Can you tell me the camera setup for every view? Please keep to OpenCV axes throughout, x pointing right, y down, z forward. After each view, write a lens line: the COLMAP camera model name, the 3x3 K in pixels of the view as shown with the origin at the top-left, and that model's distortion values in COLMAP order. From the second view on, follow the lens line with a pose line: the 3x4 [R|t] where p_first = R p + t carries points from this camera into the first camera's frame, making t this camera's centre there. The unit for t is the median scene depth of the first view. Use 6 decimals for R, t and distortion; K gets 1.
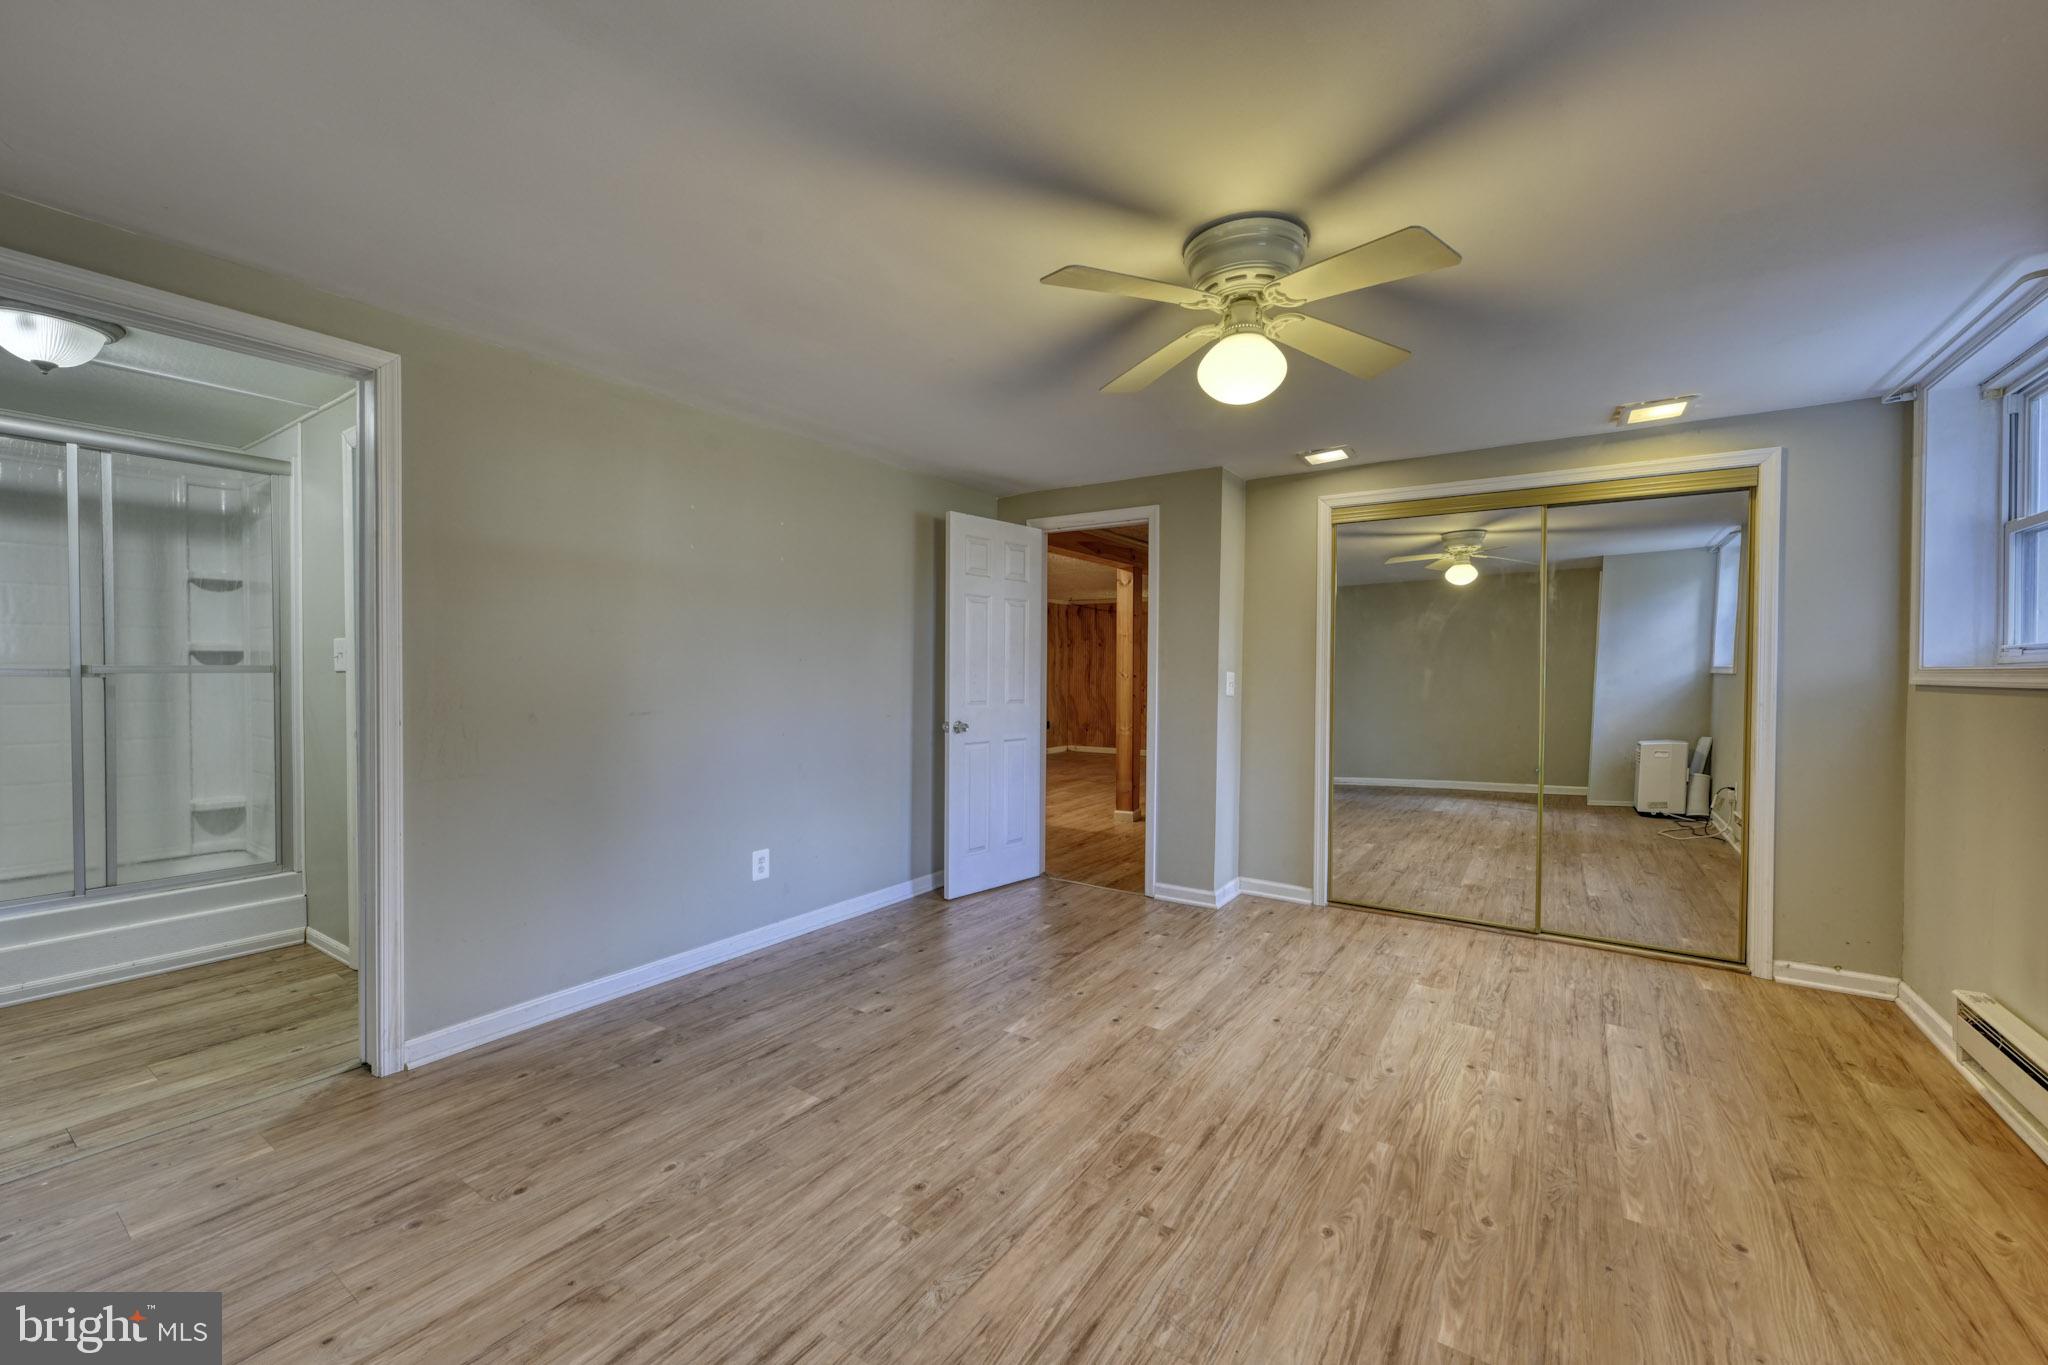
lens RADIAL K [[814.9, 0, 1023.7], [0, 814.9, 681.0], [0, 0, 1]] dist [0.001307, -0.001651]
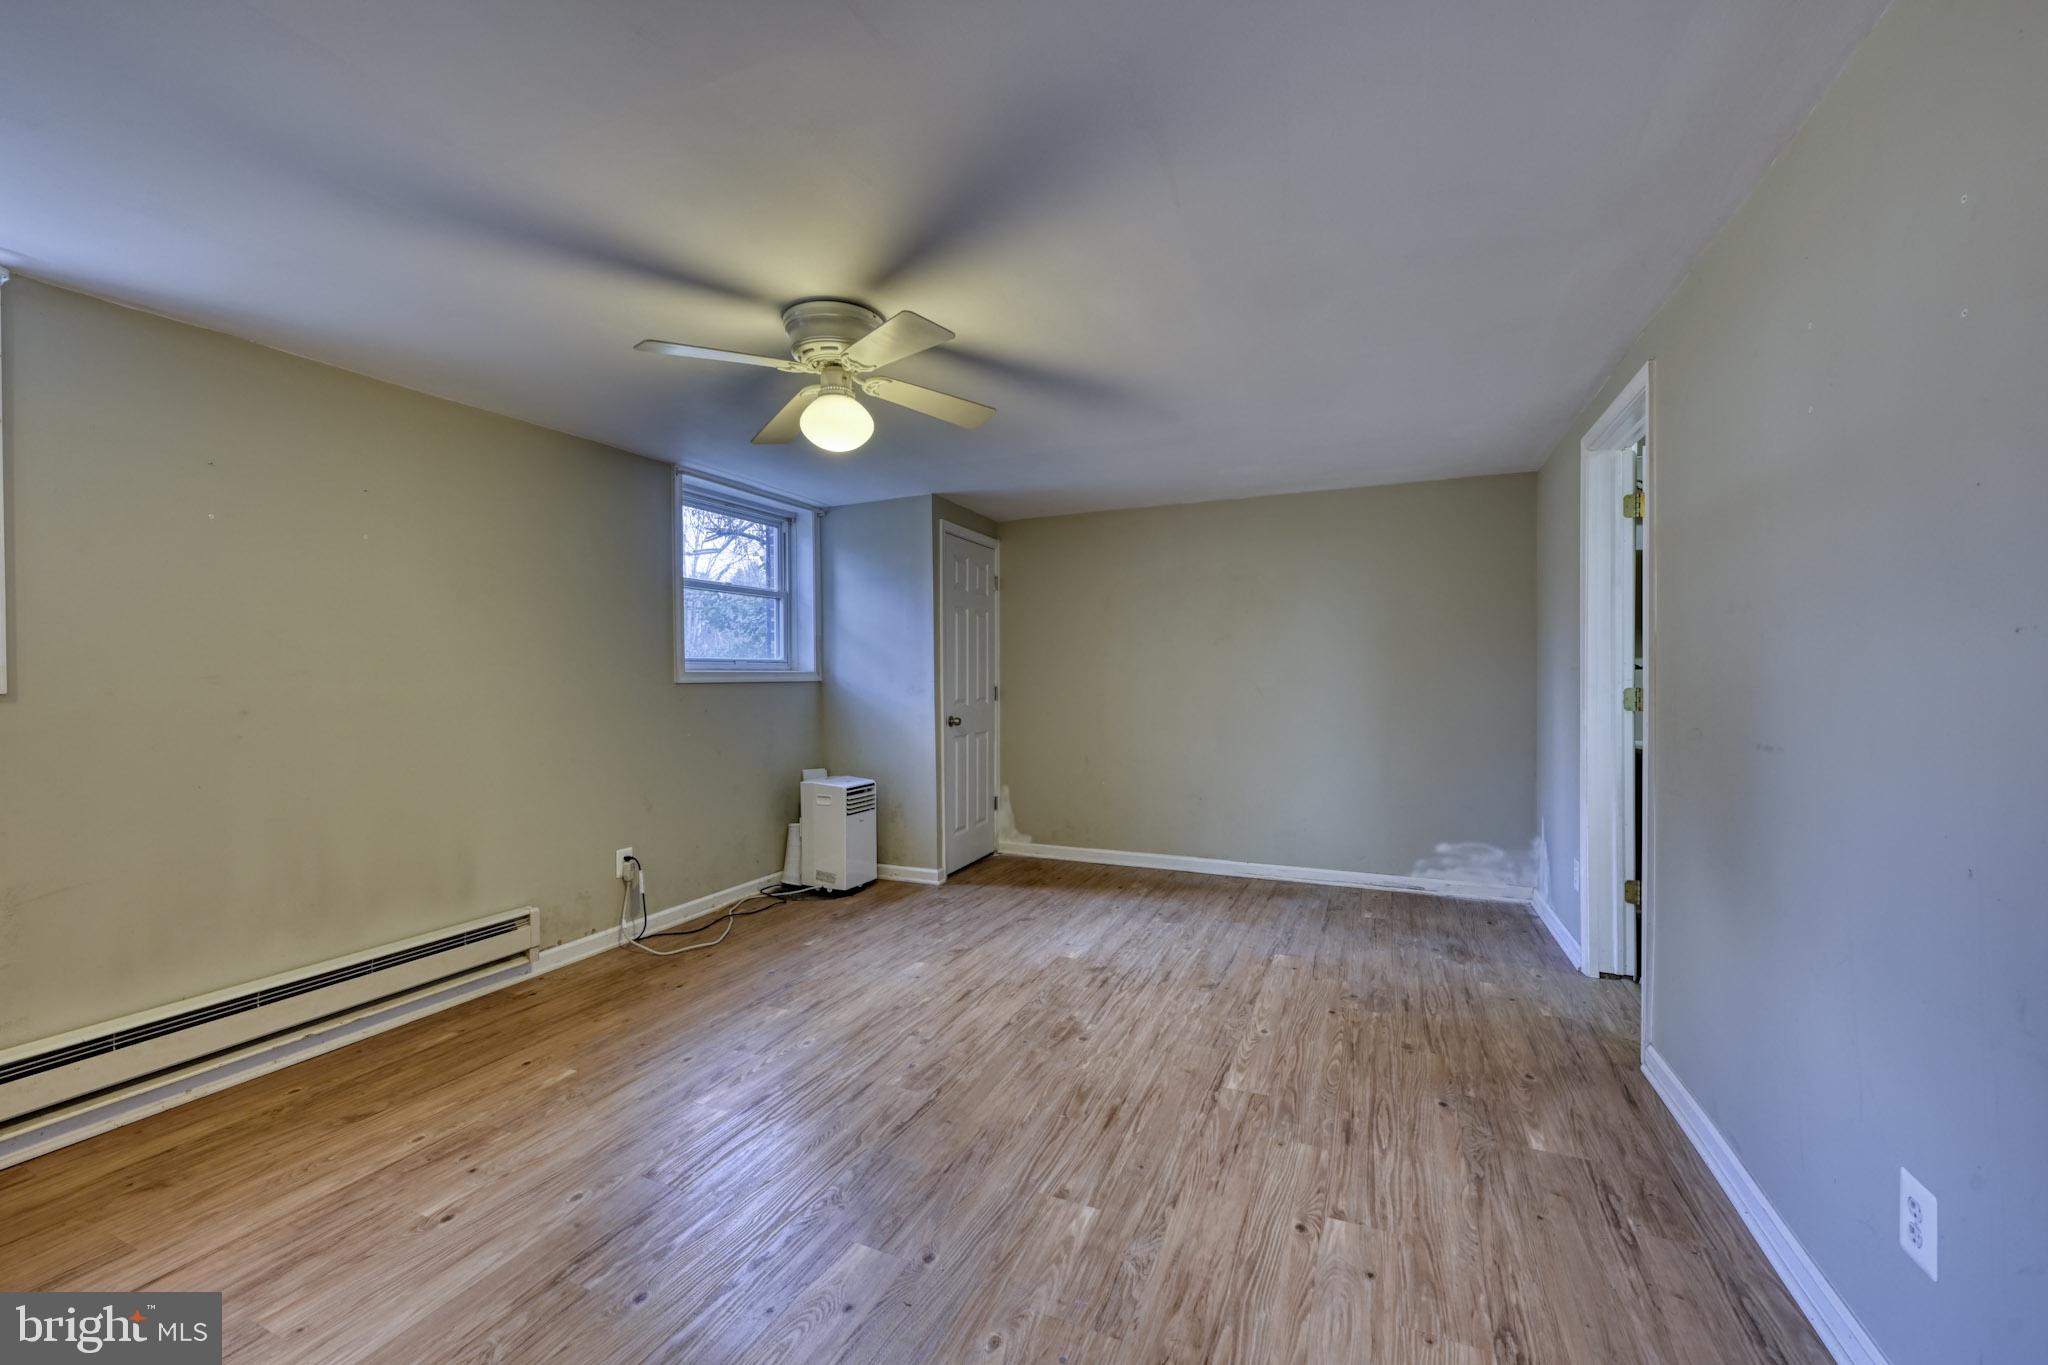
lens RADIAL K [[814.9, 0, 1023.5], [0, 814.9, 679.8], [0, 0, 1]] dist [0.001307, -0.001651]
pose [[-0.984993, 0.001900, -0.172585, 0.195068], [-0.000721, 0.999885, 0.015125, -0.022335], [0.172594, 0.015022, -0.984878, 2.118765]]
